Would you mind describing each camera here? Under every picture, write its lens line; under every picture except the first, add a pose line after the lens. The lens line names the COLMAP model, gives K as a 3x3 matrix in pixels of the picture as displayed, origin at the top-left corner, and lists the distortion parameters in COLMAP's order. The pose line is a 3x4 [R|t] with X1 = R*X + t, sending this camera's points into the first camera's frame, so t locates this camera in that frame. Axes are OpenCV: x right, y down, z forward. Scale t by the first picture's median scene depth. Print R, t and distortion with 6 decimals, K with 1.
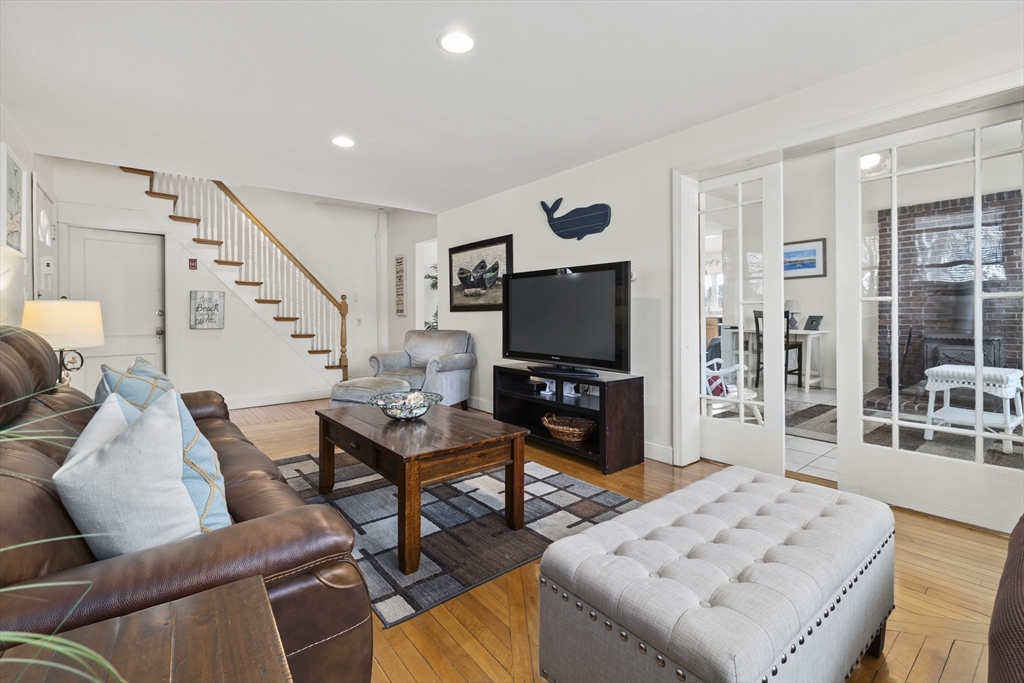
lens RADIAL K [[445.7, 0, 499.4], [0, 445.7, 310.5], [0, 0, 1]] dist [0.000443, 0.000064]
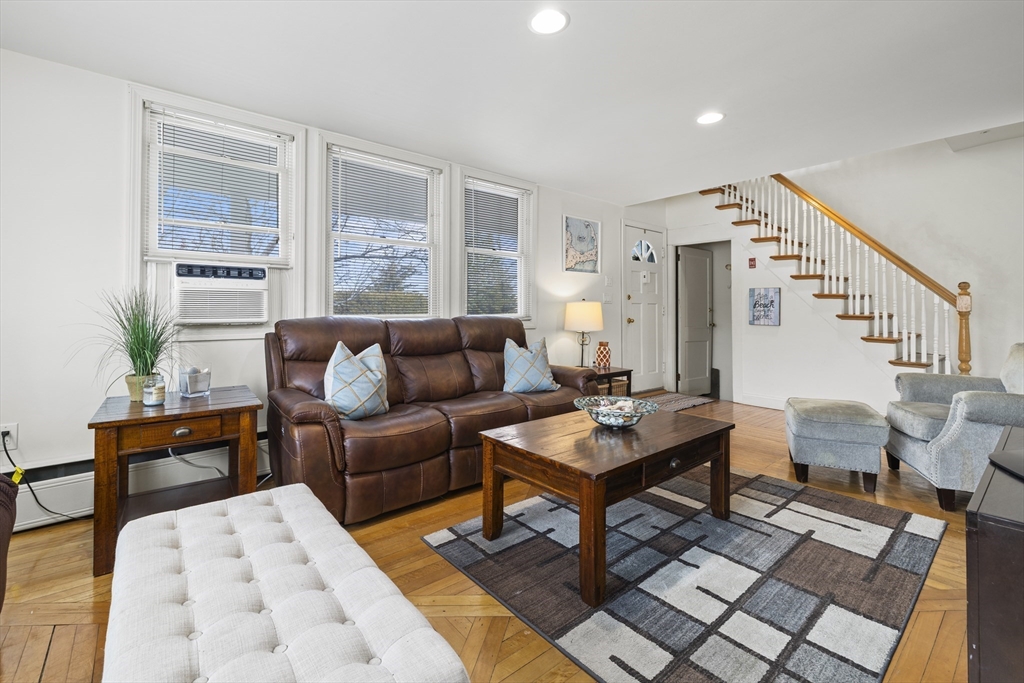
lens RADIAL K [[445.7, 0, 499.4], [0, 445.7, 310.5], [0, 0, 1]] dist [0.000443, 0.000064]
pose [[0.014303, 0.006001, -0.999880, 0.355923], [0.003927, 0.999974, 0.006057, -0.000734], [0.999890, -0.004013, 0.014279, 0.385891]]
